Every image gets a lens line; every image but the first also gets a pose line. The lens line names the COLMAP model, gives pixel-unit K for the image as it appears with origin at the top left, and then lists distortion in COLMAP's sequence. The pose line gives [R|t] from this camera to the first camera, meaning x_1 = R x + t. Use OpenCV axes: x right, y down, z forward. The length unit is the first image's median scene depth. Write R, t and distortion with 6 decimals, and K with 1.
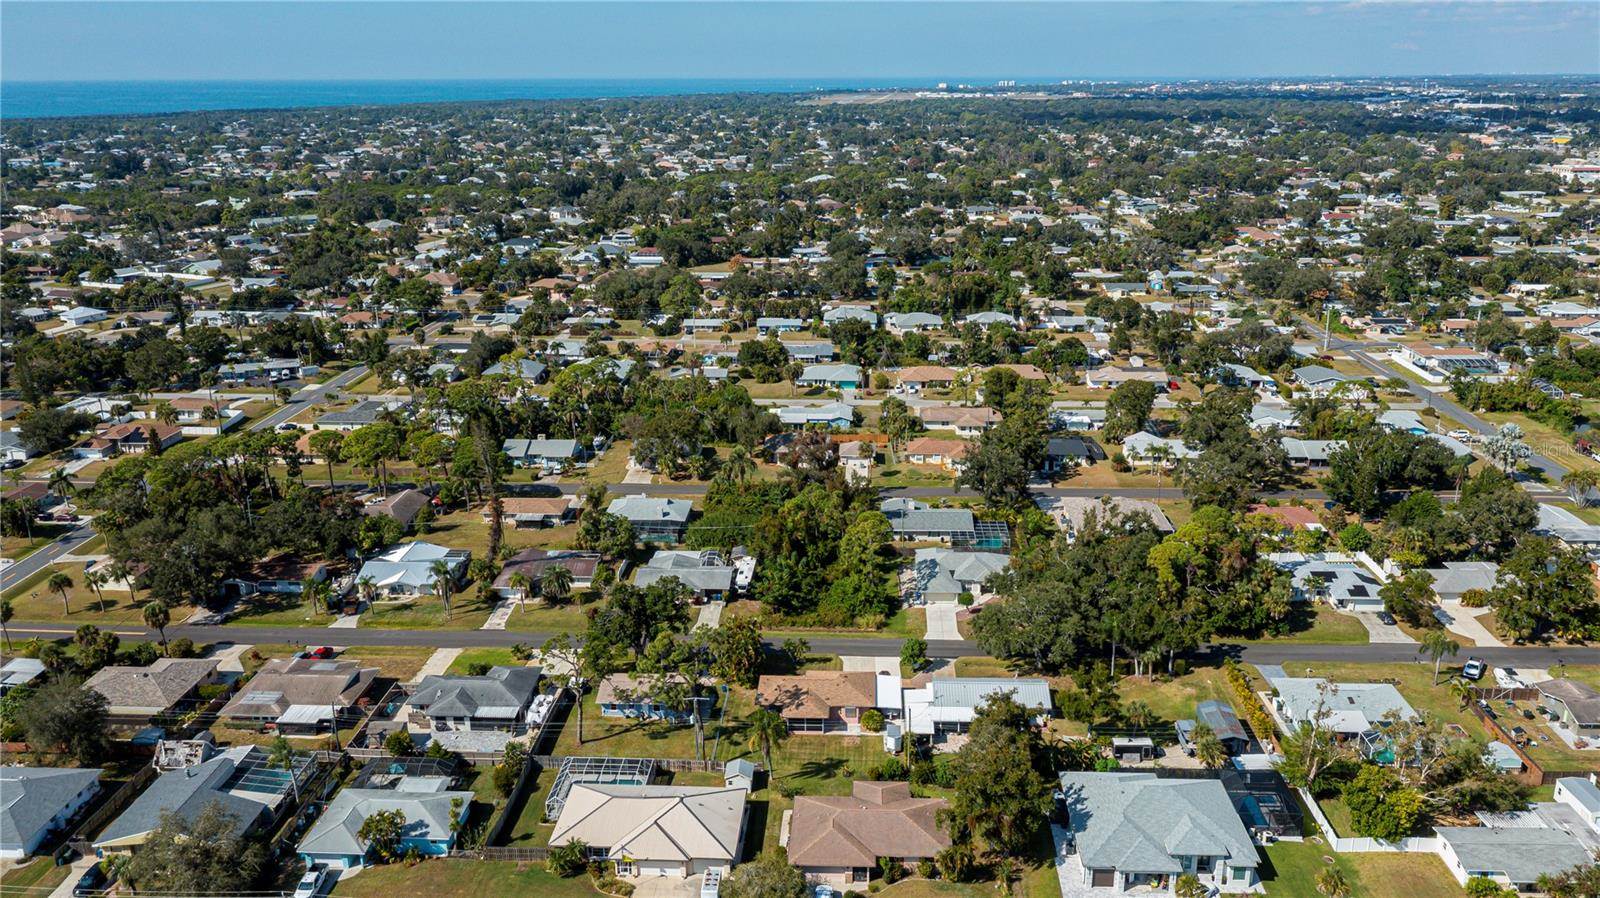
lens RADIAL K [[1247.6, 0, 809.6], [0, 1247.6, 446.9], [0, 0, 1]] dist [-0.003560, 0.002817]
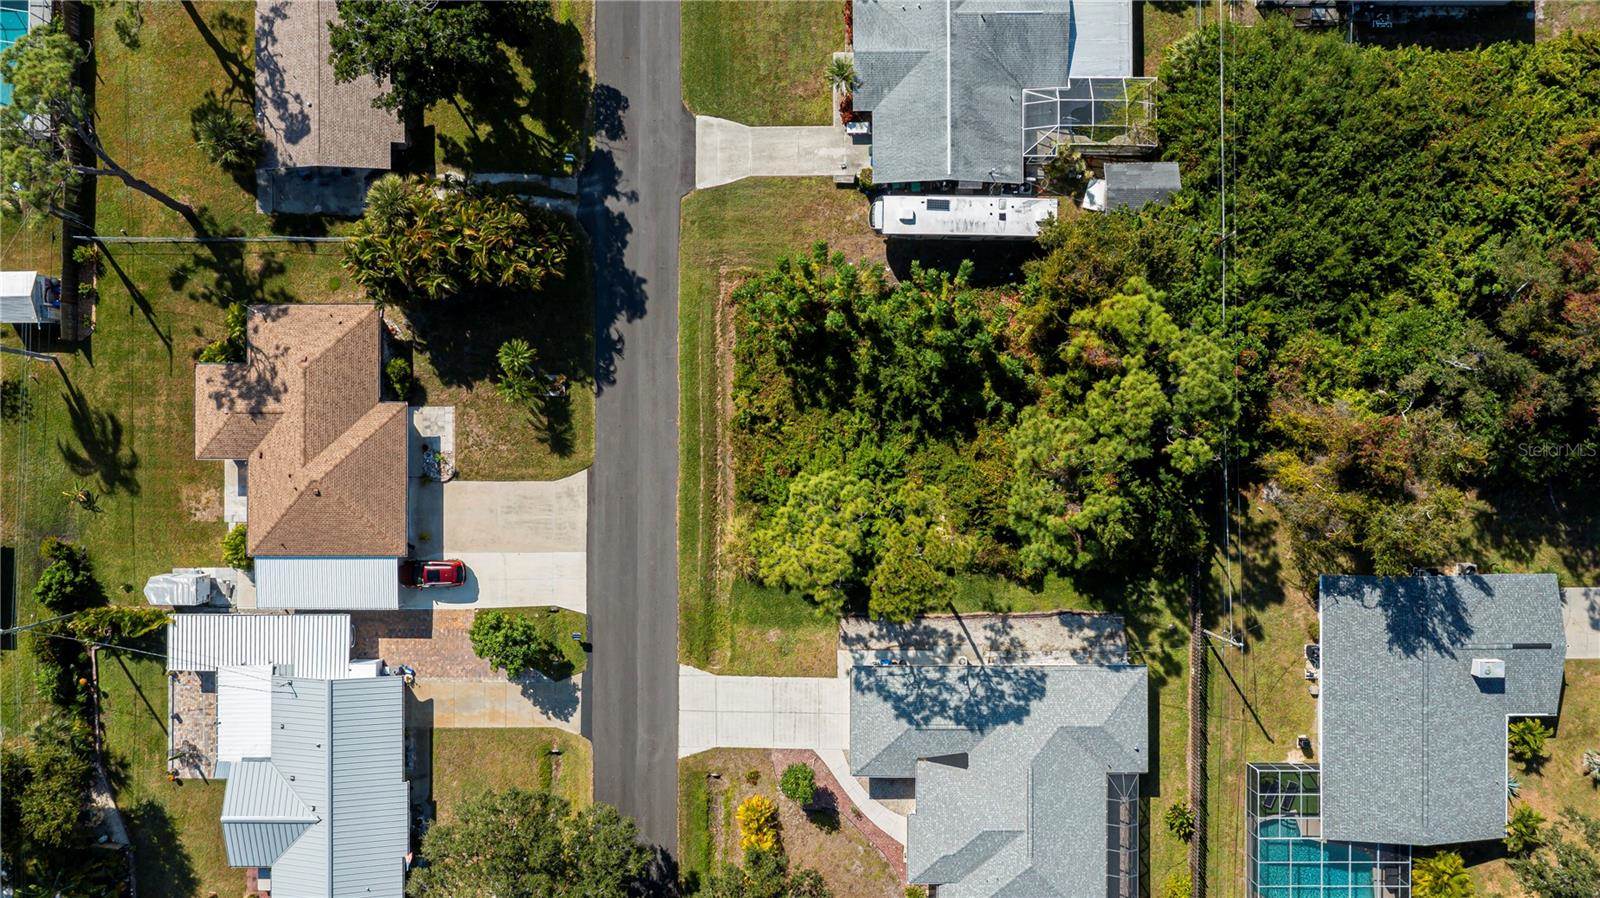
lens RADIAL K [[1247.6, 0, 809.6], [0, 1247.6, 446.9], [0, 0, 1]] dist [-0.003560, 0.002817]
pose [[0.048531, 0.998821, -0.001481, 0.016005], [-0.282376, 0.015142, 0.959184, -0.226298], [0.958075, -0.046132, 0.282778, 0.769223]]
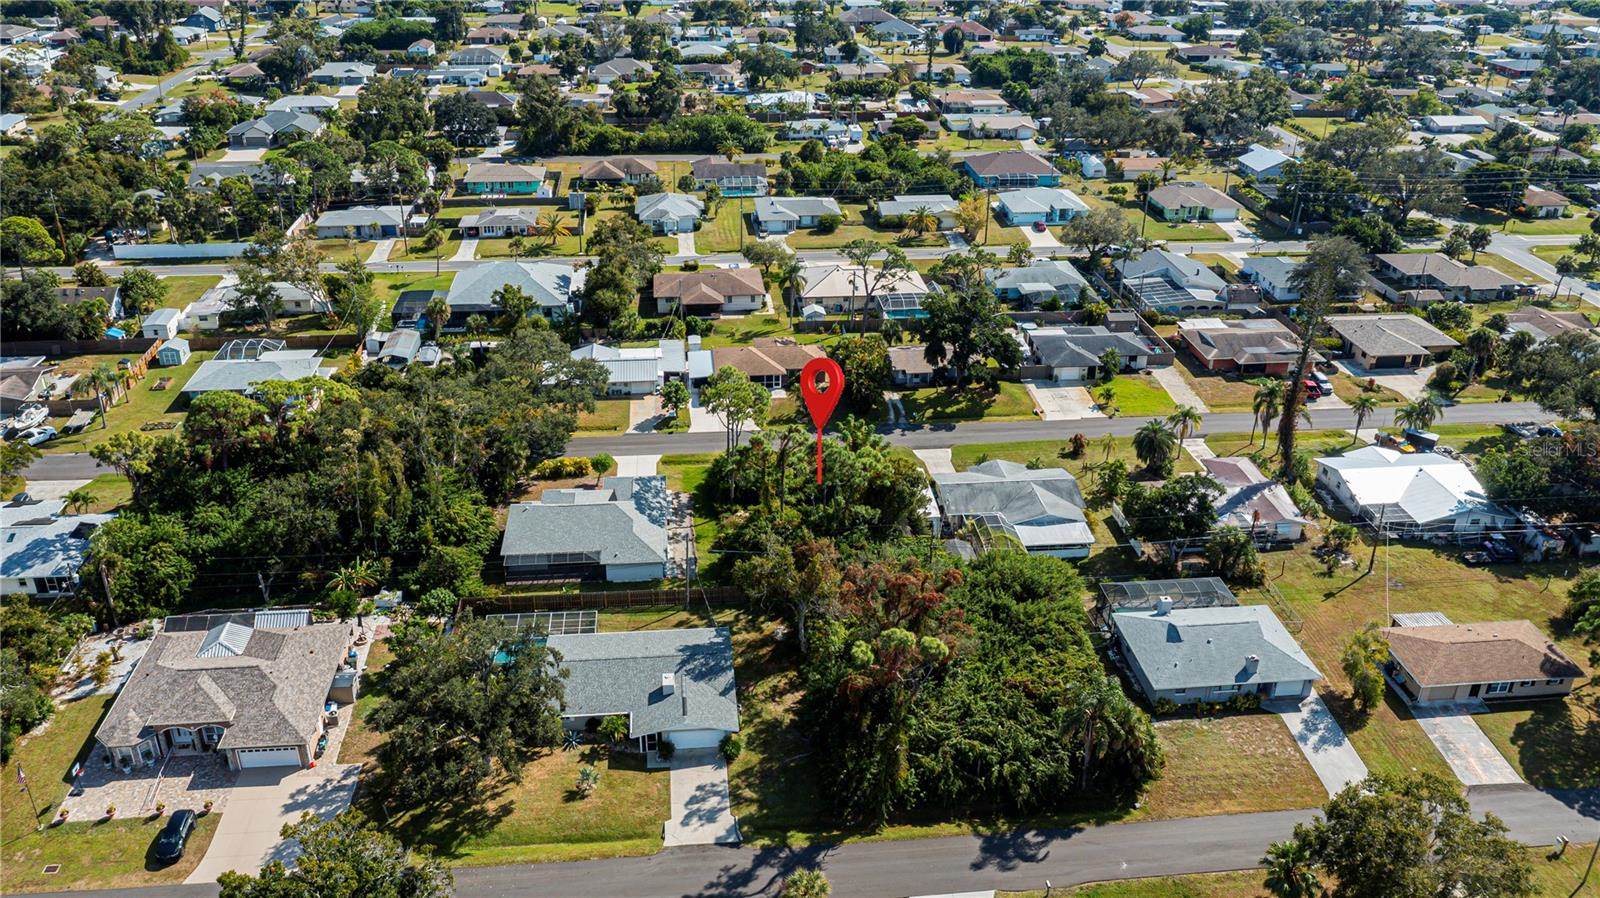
lens RADIAL K [[1247.6, 0, 809.6], [0, 1247.6, 446.9], [0, 0, 1]] dist [-0.003560, 0.002817]
pose [[-0.987890, 0.063334, -0.141638, 0.093317], [-0.050990, 0.729655, 0.681912, -0.342420], [0.146535, 0.680877, -0.717590, 1.327690]]
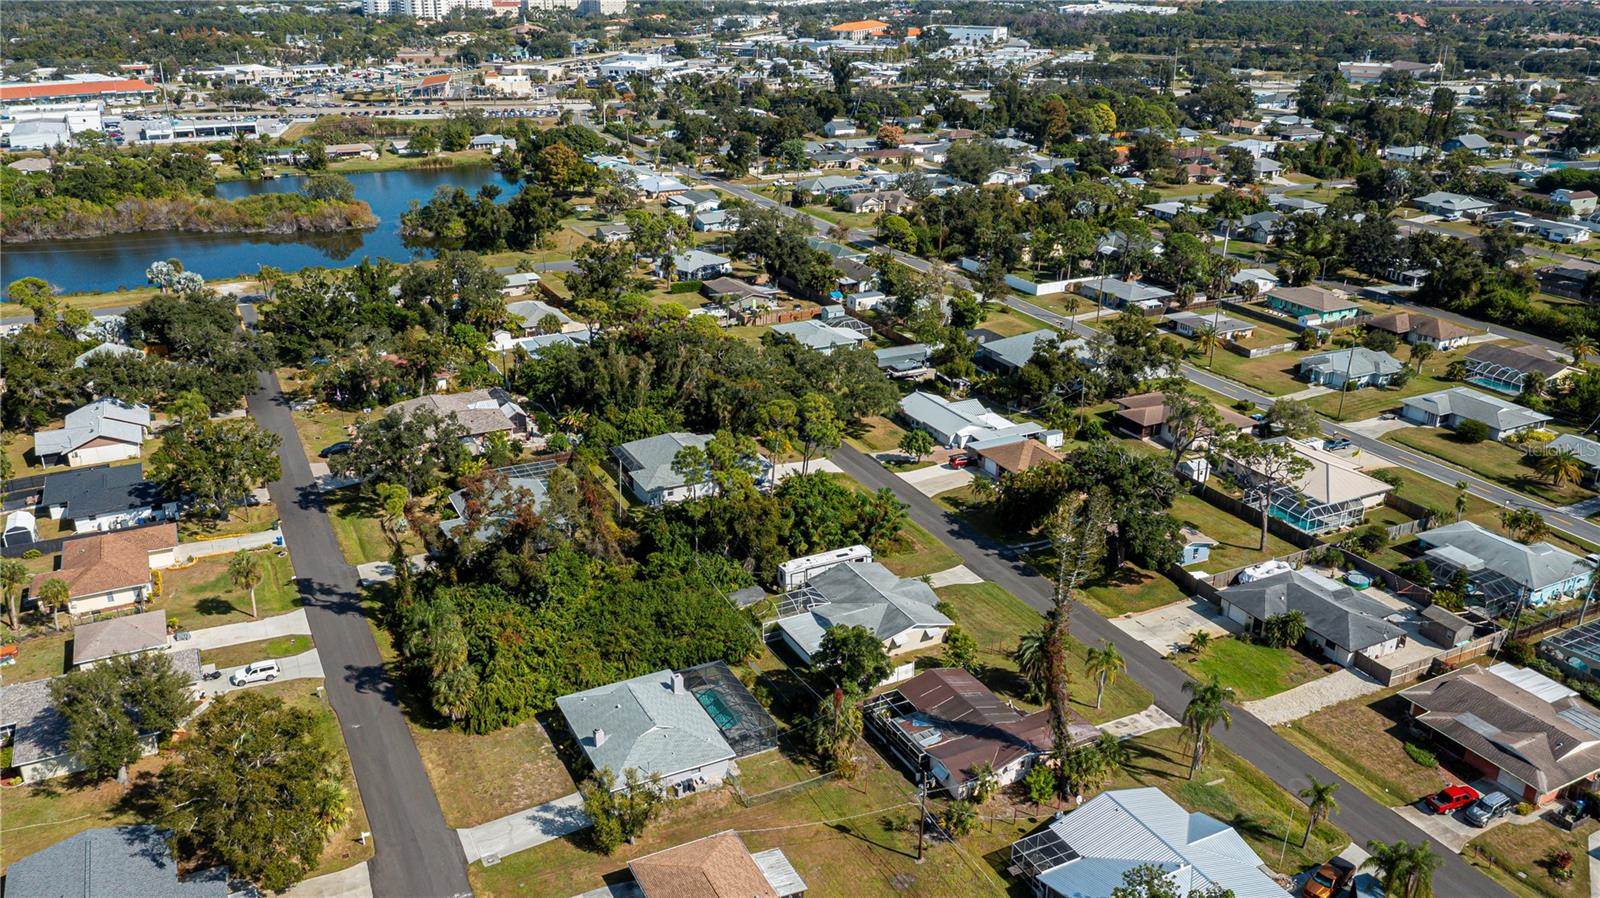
lens RADIAL K [[1247.6, 0, 809.6], [0, 1247.6, 446.9], [0, 0, 1]] dist [-0.003560, 0.002817]
pose [[-0.501852, -0.320164, 0.803517, -0.532172], [0.237466, 0.842277, 0.483922, -0.266426], [-0.831718, 0.433665, -0.346671, 1.112849]]
